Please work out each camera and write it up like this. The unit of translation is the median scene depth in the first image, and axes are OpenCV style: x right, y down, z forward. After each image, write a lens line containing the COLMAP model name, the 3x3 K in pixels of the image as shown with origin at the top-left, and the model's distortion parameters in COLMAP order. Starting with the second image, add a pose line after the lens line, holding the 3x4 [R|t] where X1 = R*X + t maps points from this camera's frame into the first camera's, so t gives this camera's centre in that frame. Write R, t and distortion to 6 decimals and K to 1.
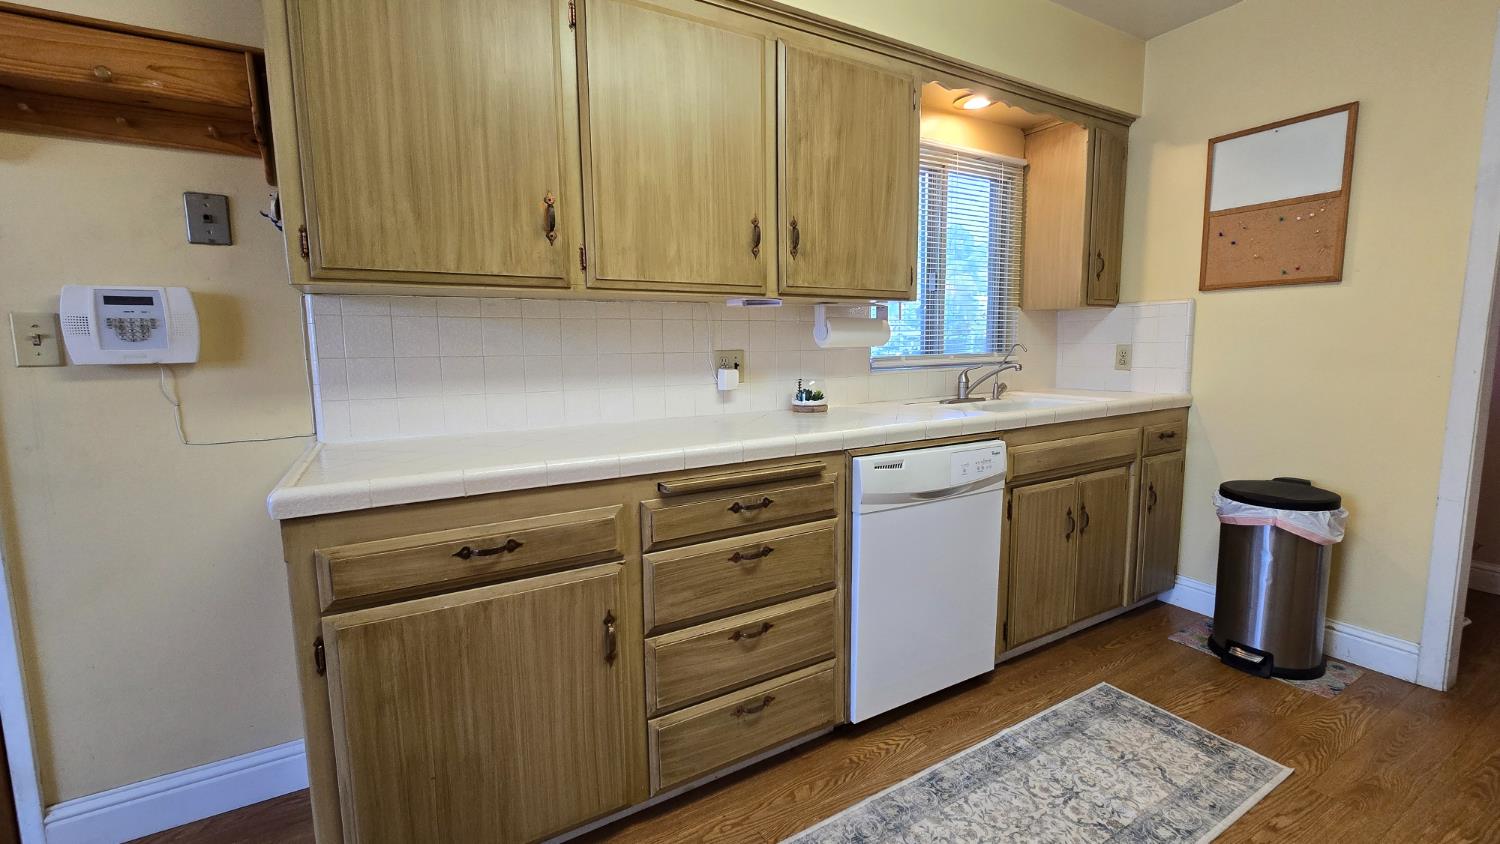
lens RADIAL K [[612.6, 0, 748.5], [0, 612.6, 419.5], [0, 0, 1]] dist [-0.006296, 0.002916]
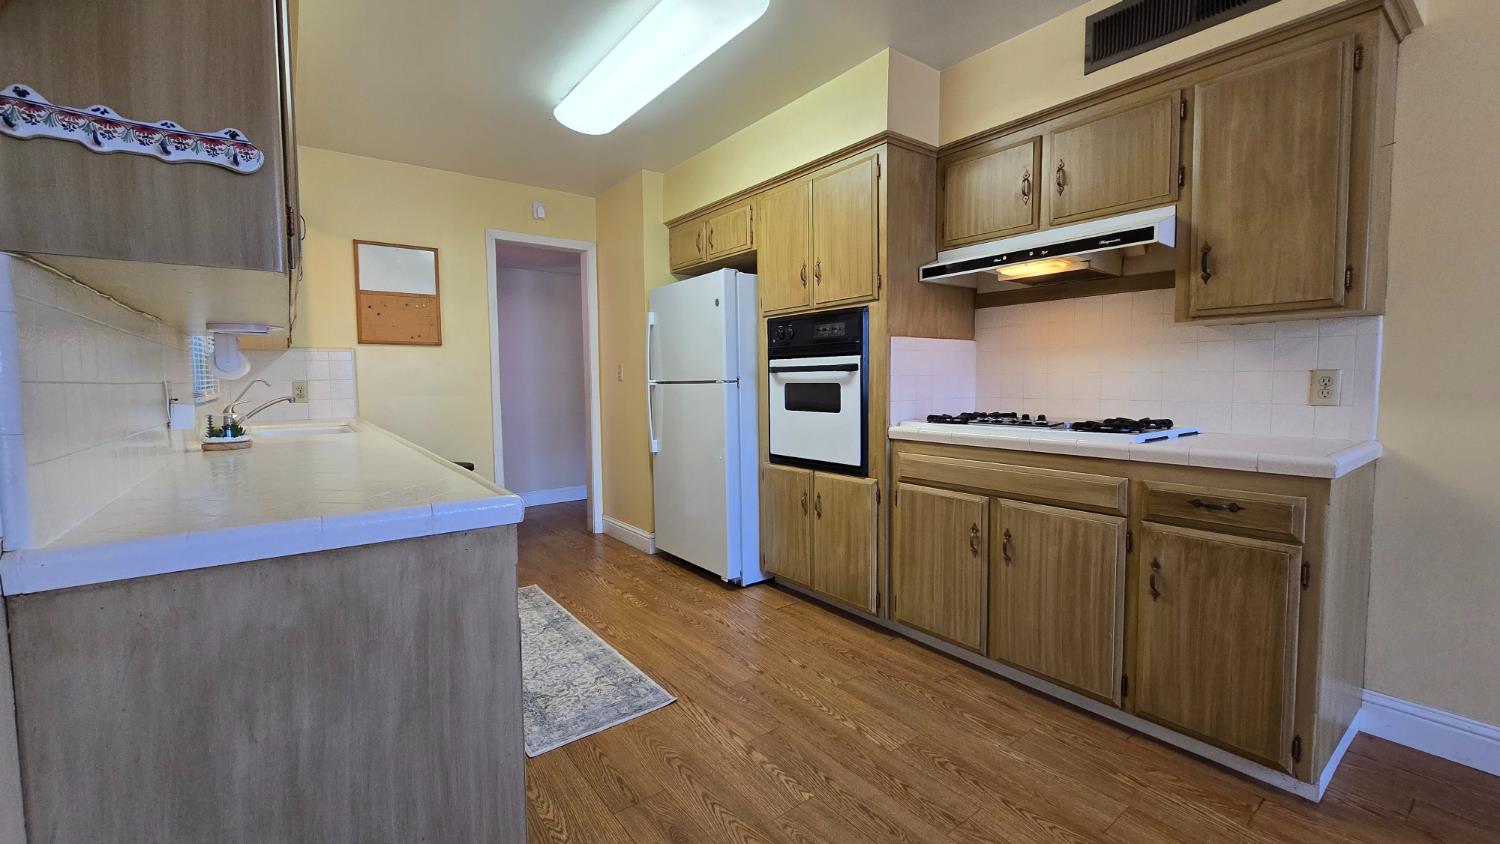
lens RADIAL K [[612.6, 0, 754.4], [0, 612.6, 419.4], [0, 0, 1]] dist [-0.006296, 0.002916]
pose [[-0.126809, -0.052557, 0.990534, -0.958496], [0.128544, 0.989304, 0.068948, -0.019288], [-0.983563, 0.136070, -0.118696, 0.350683]]
